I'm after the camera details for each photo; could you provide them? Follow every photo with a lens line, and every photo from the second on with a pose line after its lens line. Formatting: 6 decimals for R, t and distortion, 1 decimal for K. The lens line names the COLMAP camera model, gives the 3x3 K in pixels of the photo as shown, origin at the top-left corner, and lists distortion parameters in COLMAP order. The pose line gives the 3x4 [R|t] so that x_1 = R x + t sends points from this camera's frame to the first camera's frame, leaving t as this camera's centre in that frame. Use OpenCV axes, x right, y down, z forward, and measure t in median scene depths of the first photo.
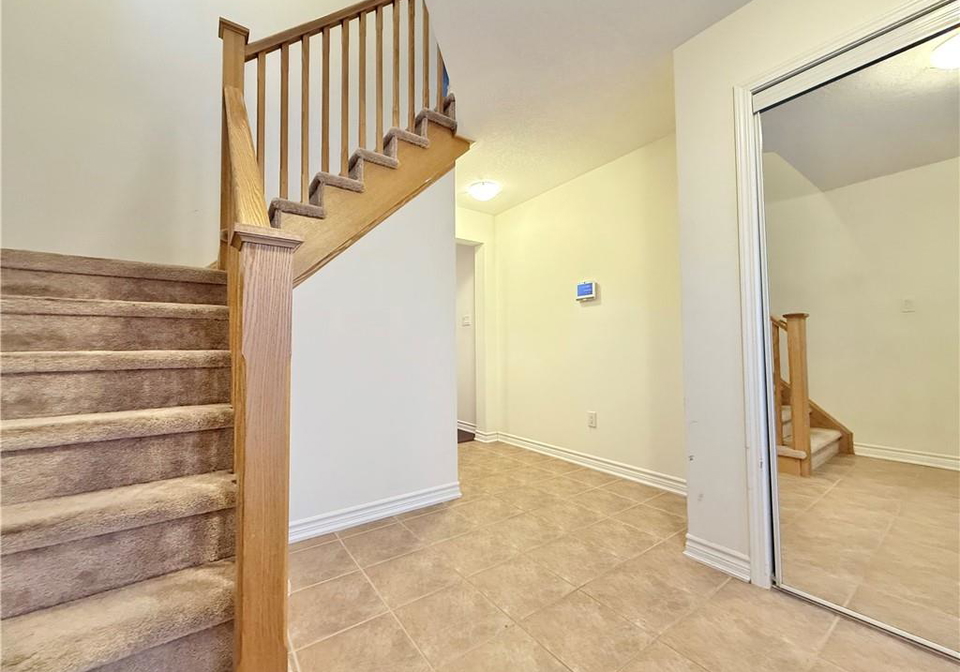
lens RADIAL K [[384.1, 0, 481.0], [0, 384.1, 334.0], [0, 0, 1]] dist [0.001277, -0.000204]
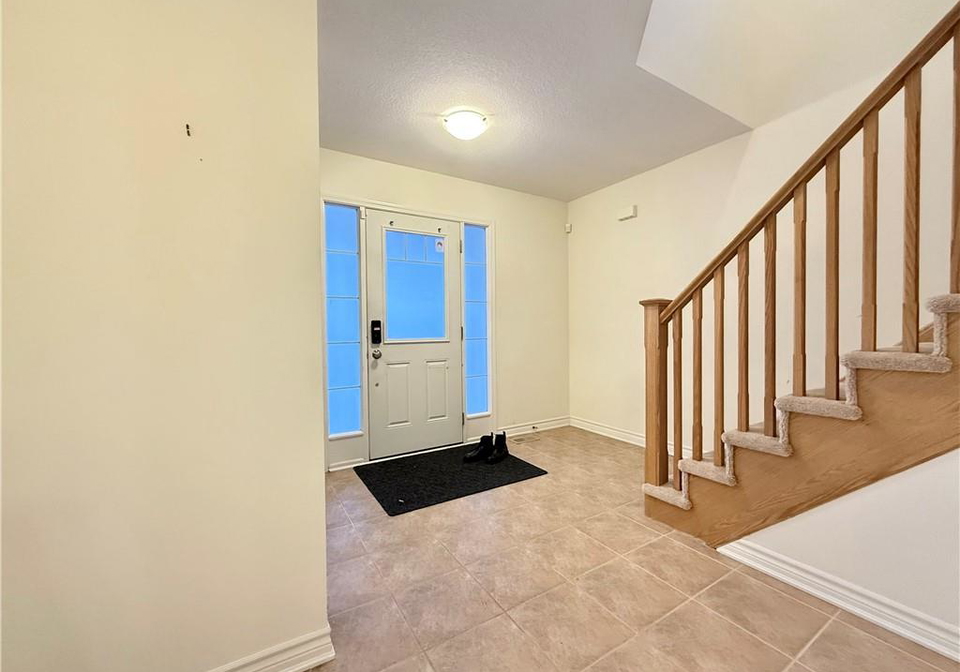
lens RADIAL K [[384.1, 0, 479.4], [0, 384.1, 335.3], [0, 0, 1]] dist [0.001277, -0.000204]
pose [[-0.996478, 0.019625, 0.081525, 0.236652], [0.017987, 0.999622, -0.020776, 0.010414], [-0.081902, -0.019236, -0.996455, 2.035195]]
